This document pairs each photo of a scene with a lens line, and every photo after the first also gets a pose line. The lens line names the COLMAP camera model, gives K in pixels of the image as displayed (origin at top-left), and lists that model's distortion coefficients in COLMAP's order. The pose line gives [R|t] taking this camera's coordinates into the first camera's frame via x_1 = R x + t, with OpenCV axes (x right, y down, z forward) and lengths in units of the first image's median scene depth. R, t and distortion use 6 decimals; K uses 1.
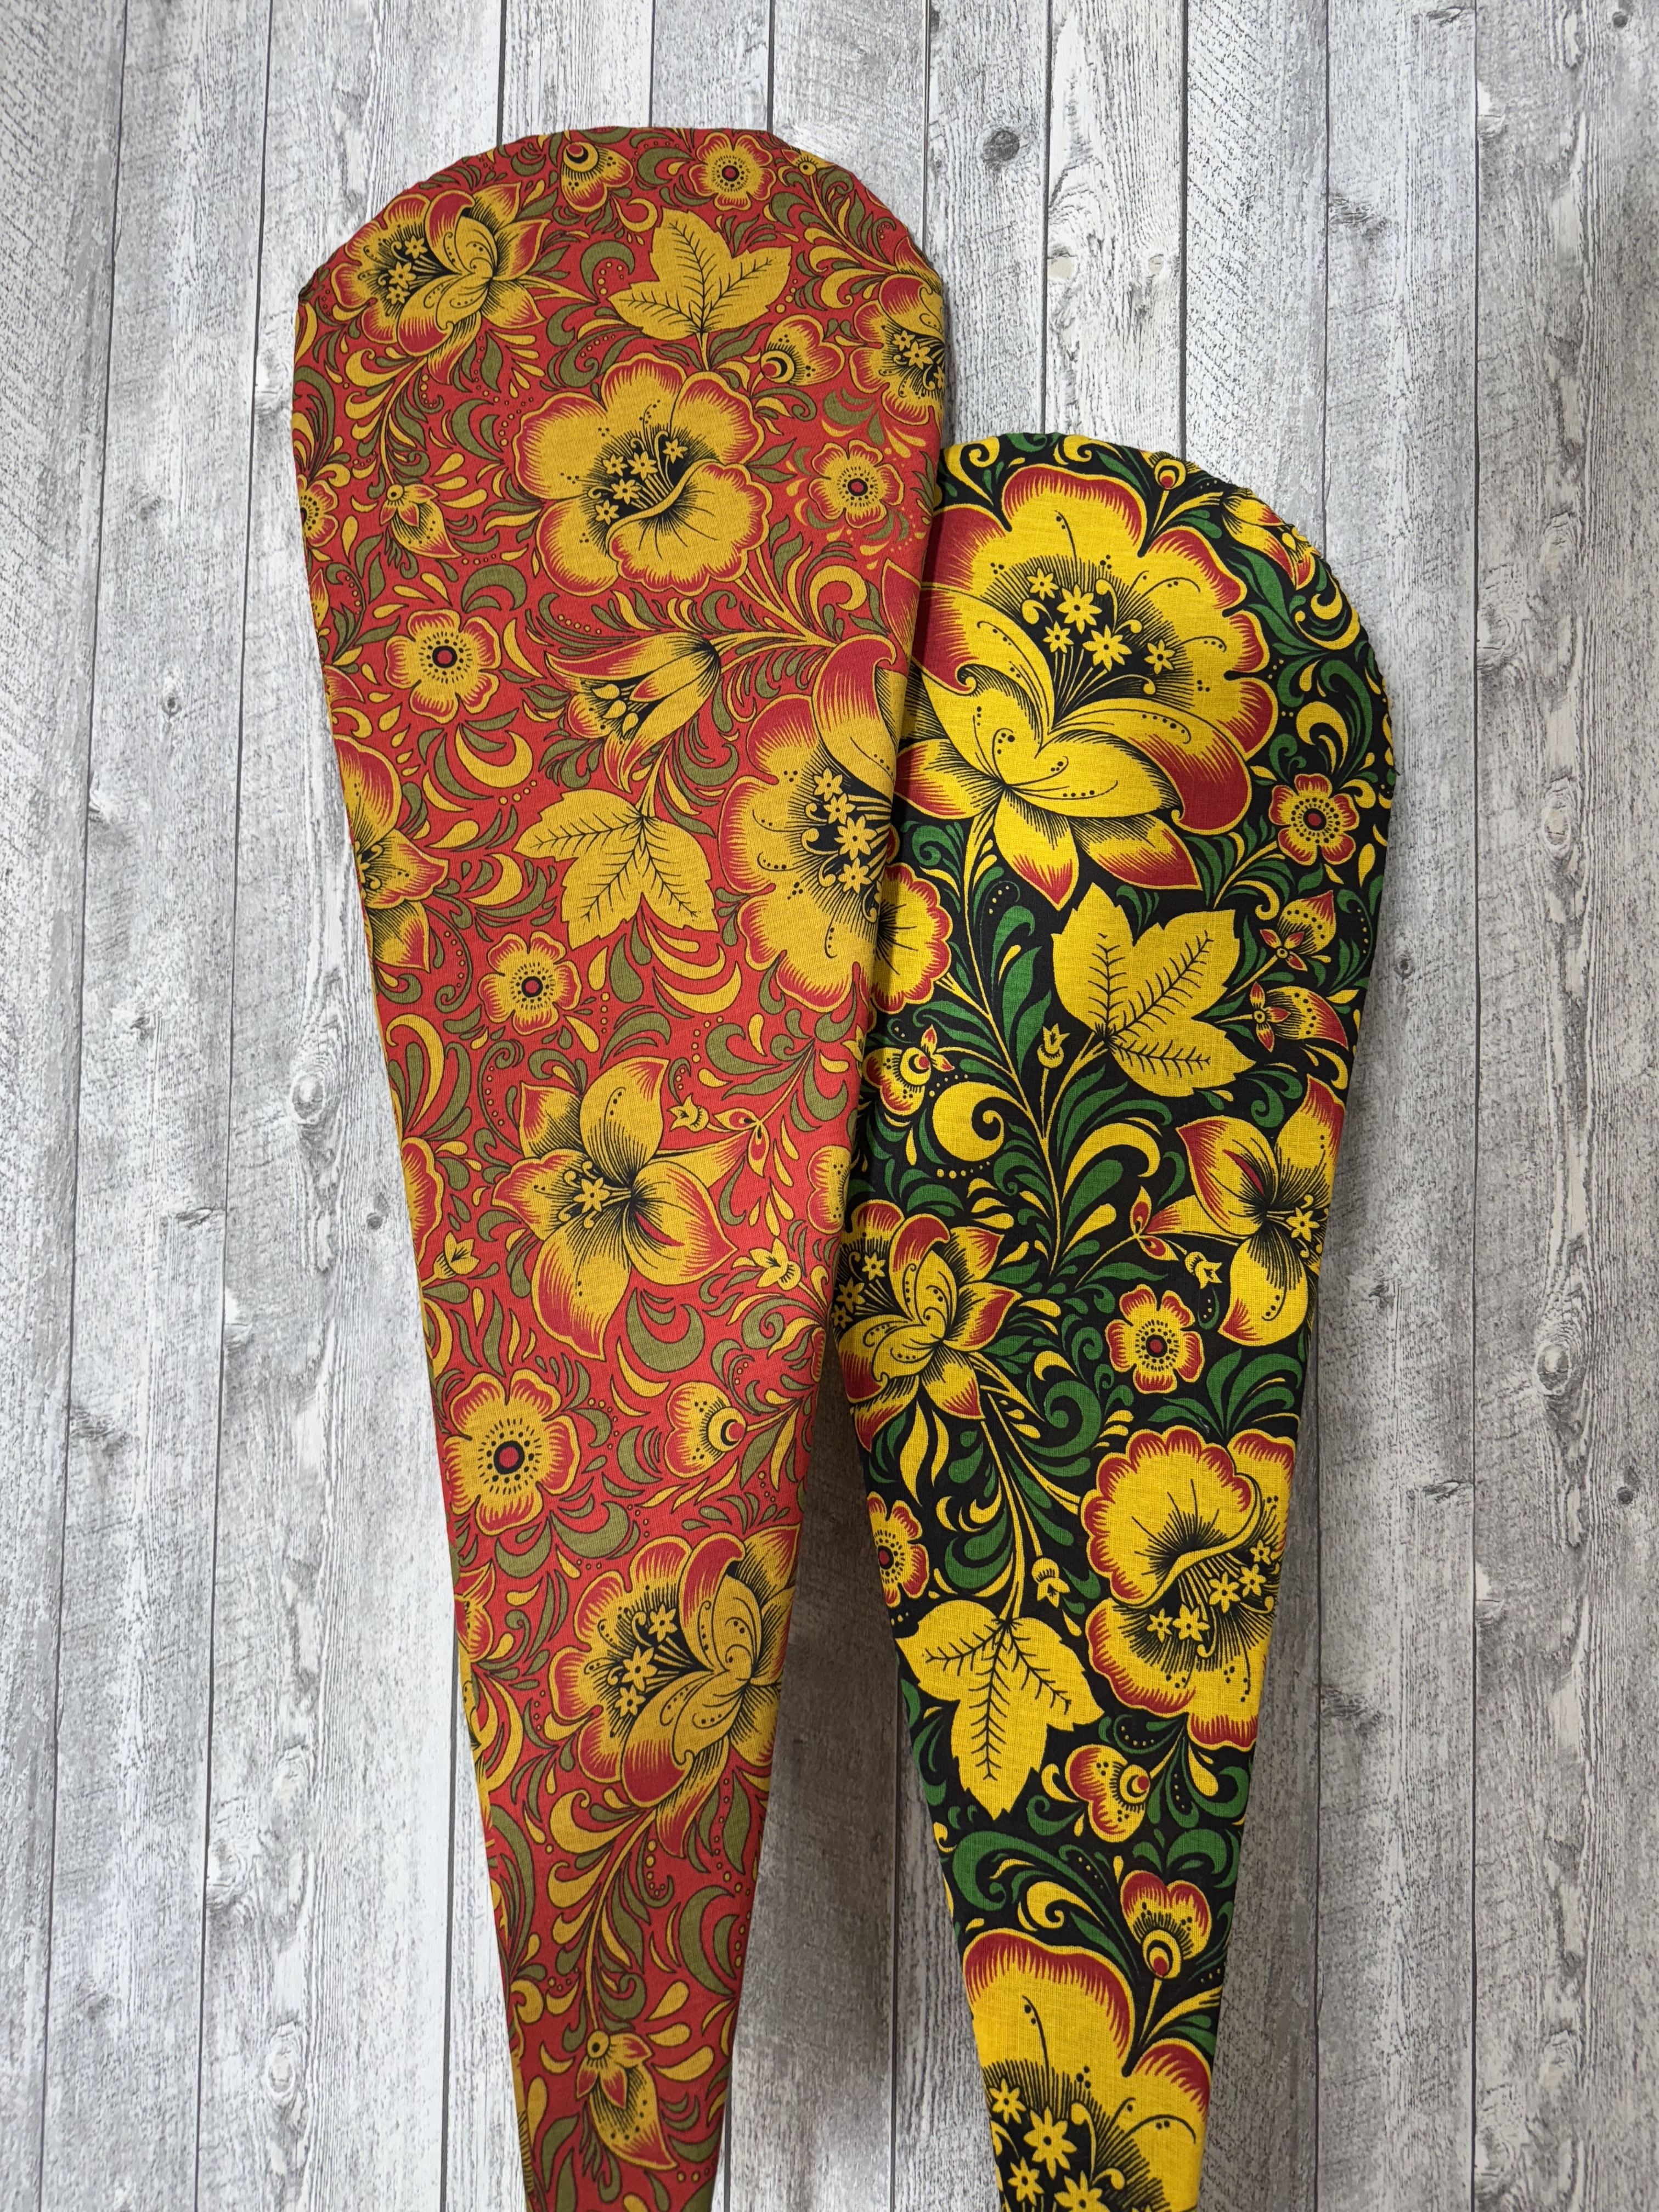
lens RADIAL K [[1617.7, 0, 814.4], [0, 1617.7, 1129.3], [0, 0, 1]] dist [0.003507, -0.017023]
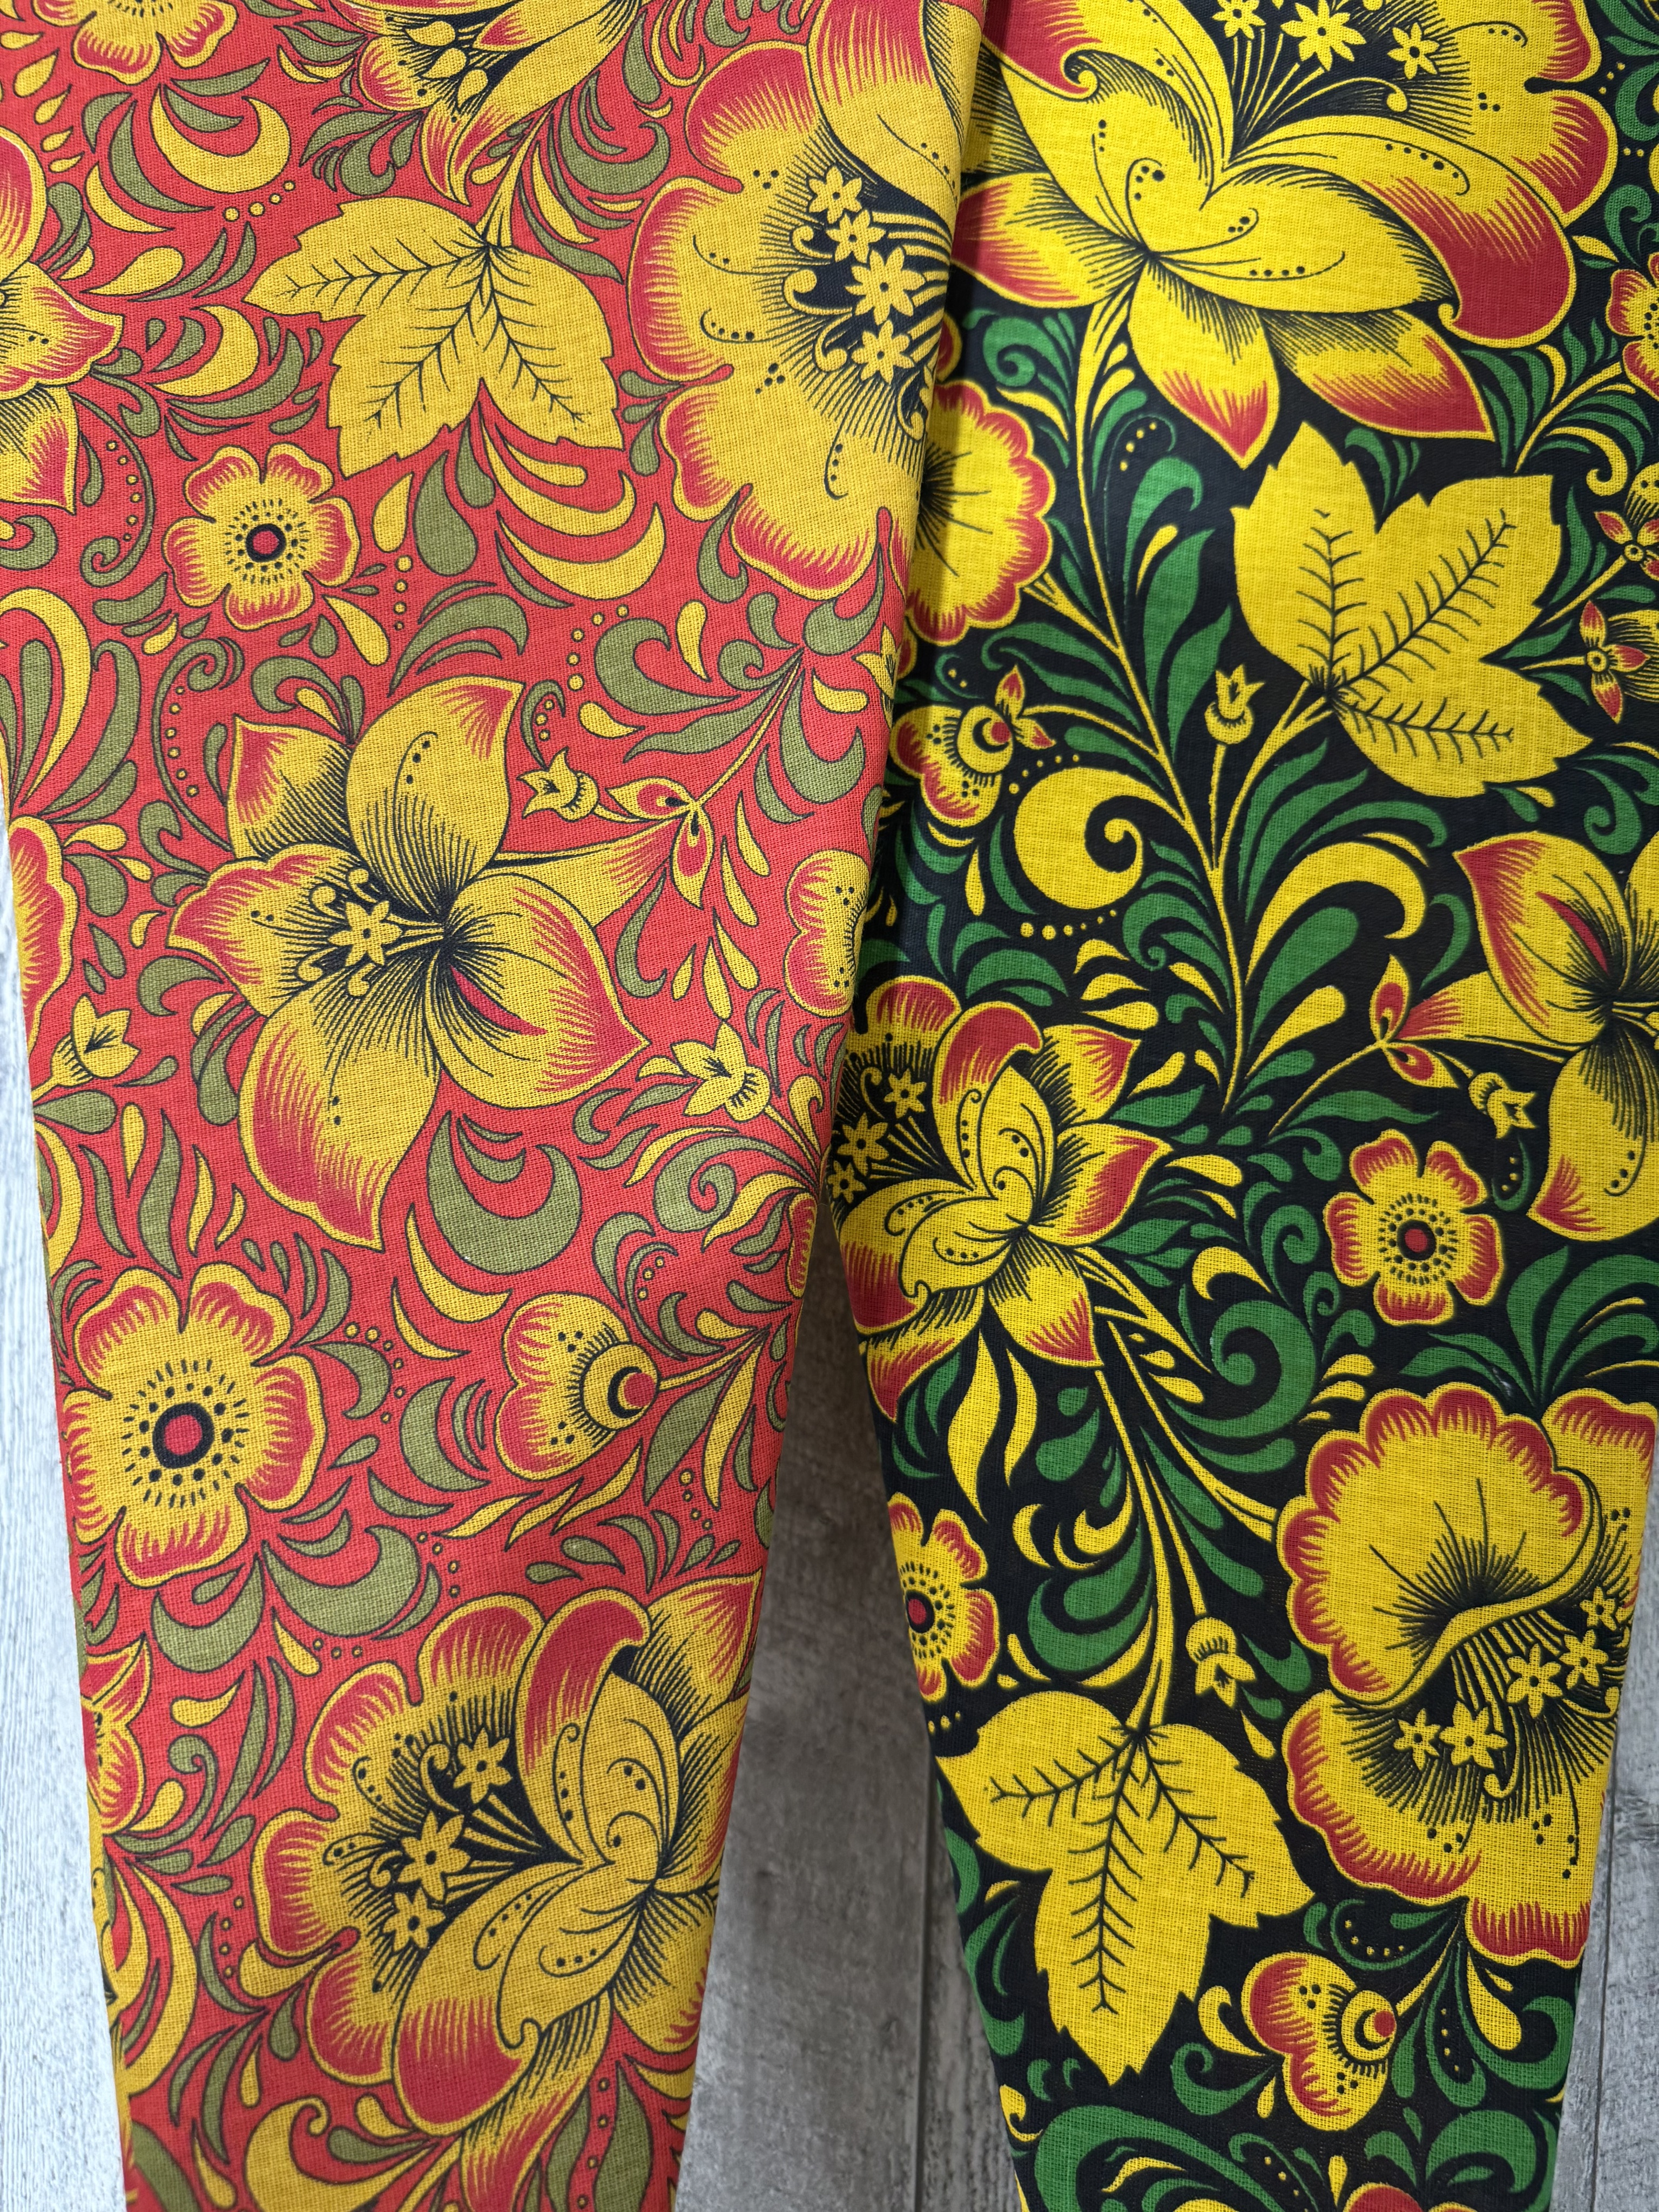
lens RADIAL K [[1617.7, 0, 795.1], [0, 1617.7, 1146.3], [0, 0, 1]] dist [0.003507, -0.017023]
pose [[0.999743, 0.012127, -0.019138, 0.009299], [-0.010724, 0.997364, 0.071764, 0.064217], [0.019958, -0.071540, 0.997238, 0.438079]]
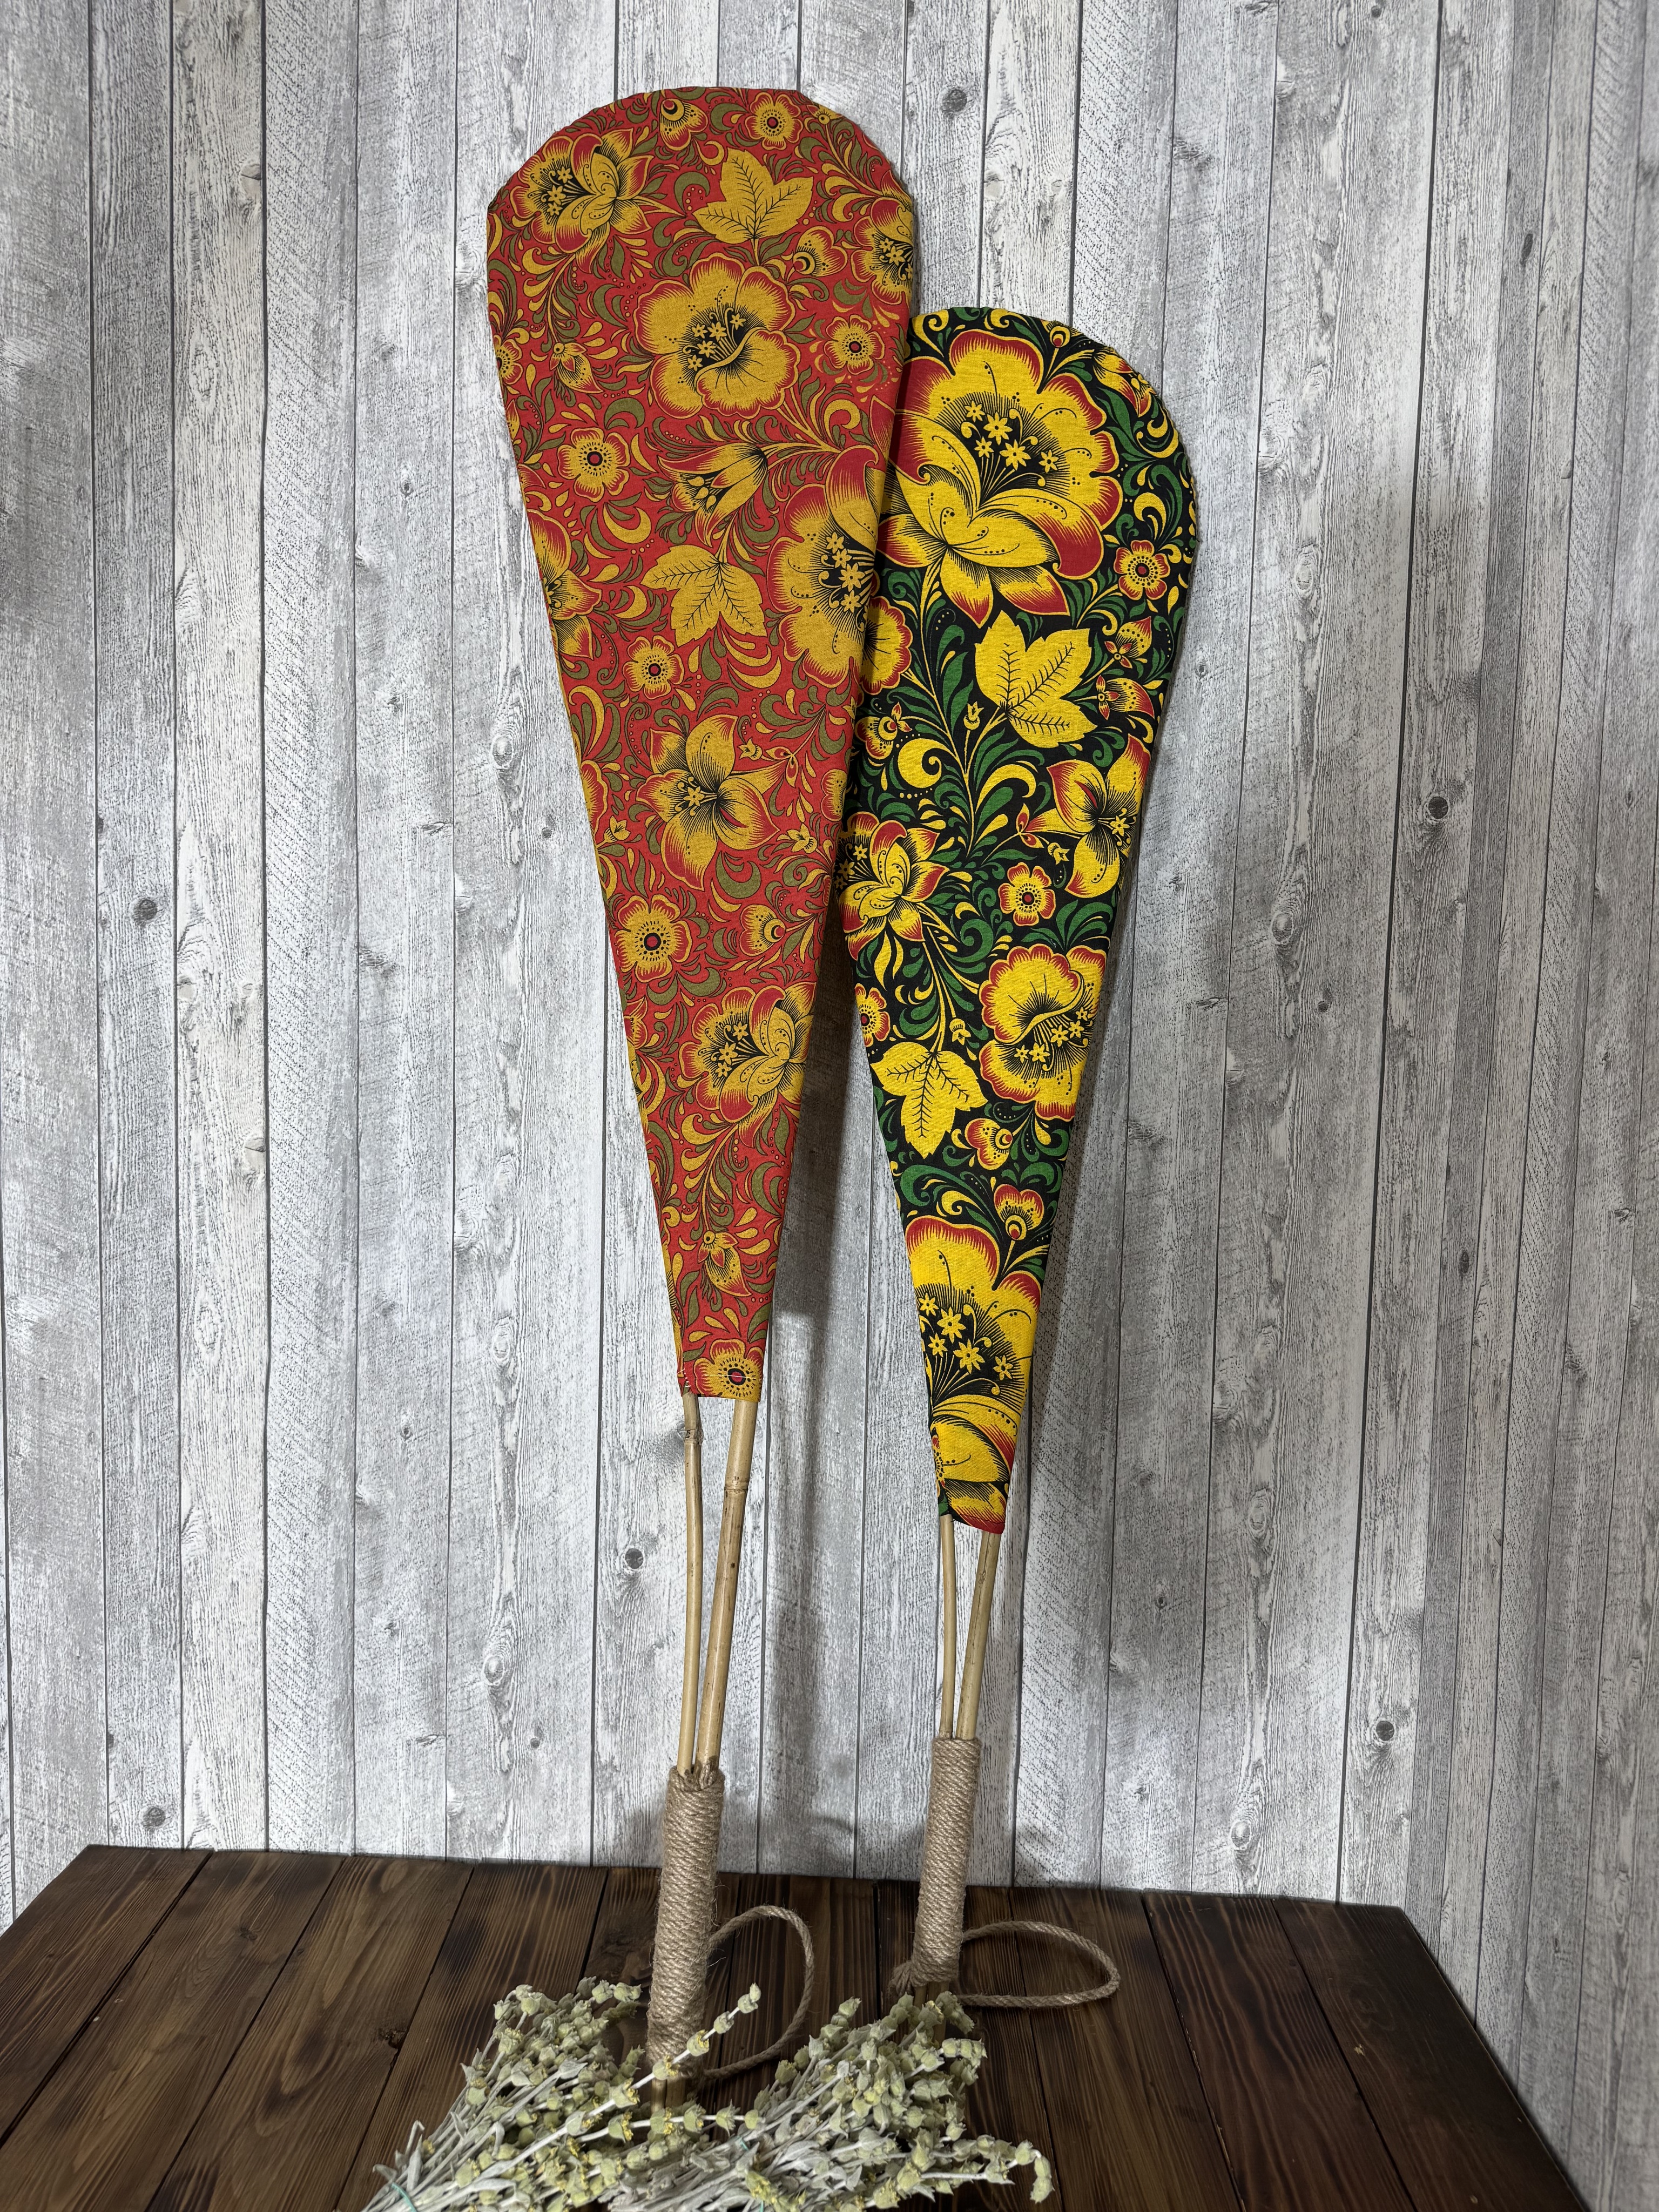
lens RADIAL K [[1617.7, 0, 823.1], [0, 1617.7, 1127.5], [0, 0, 1]] dist [0.003507, -0.017023]
pose [[0.999951, 0.006099, 0.007853, -0.012370], [-0.007138, 0.990131, 0.139966, 0.134318], [-0.006922, -0.140015, 0.990125, -0.677054]]
